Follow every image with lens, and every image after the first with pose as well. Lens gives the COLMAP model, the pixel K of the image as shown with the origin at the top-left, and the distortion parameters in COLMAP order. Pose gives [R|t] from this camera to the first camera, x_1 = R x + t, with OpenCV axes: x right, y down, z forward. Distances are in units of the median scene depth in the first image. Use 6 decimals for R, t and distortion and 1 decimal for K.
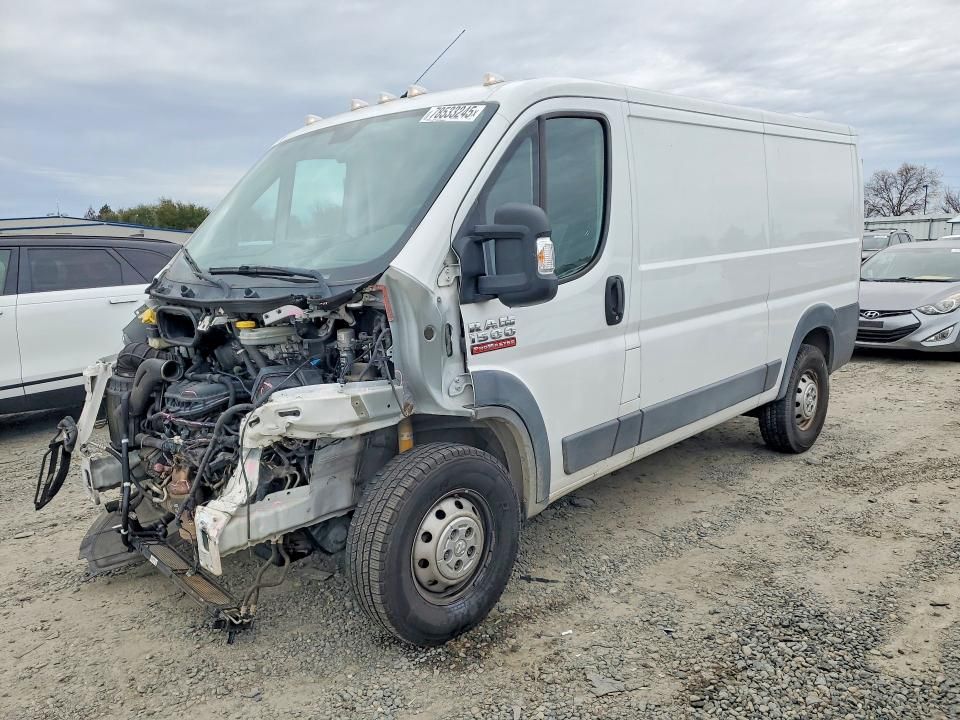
lens RADIAL K [[798.2, 0, 481.1], [0, 798.2, 357.9], [0, 0, 1]] dist [0.006752, -0.001155]
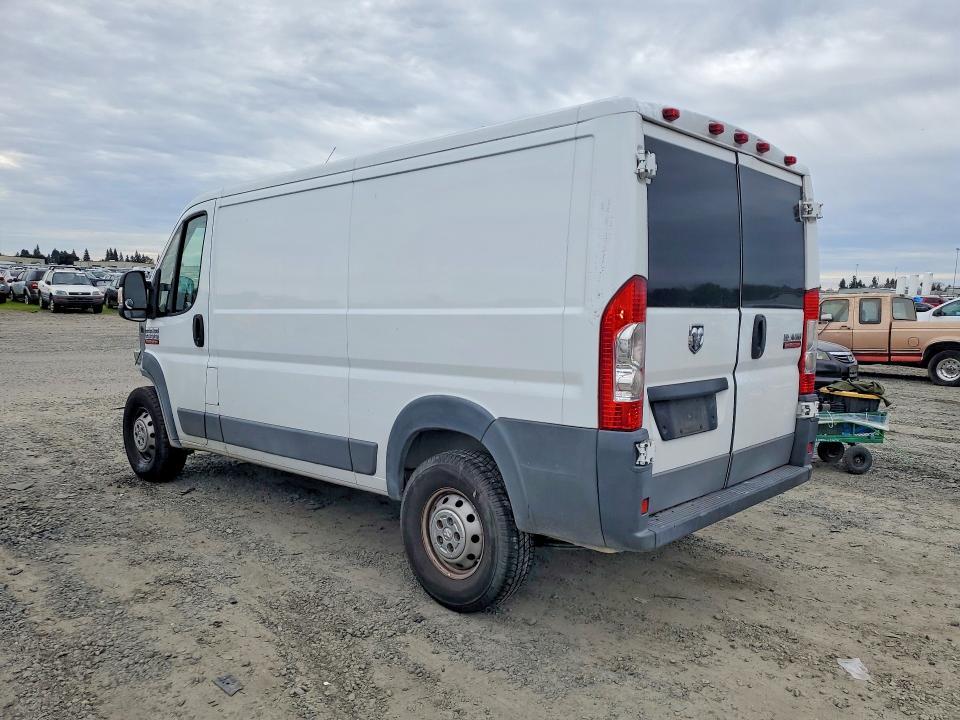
lens RADIAL K [[798.2, 0, 481.2], [0, 798.2, 361.4], [0, 0, 1]] dist [0.006752, -0.001155]
pose [[-0.034747, 0.111583, -0.993147, 1.433788], [-0.154537, 0.981195, 0.115647, -0.236019], [0.987376, 0.157496, -0.016850, 1.359569]]
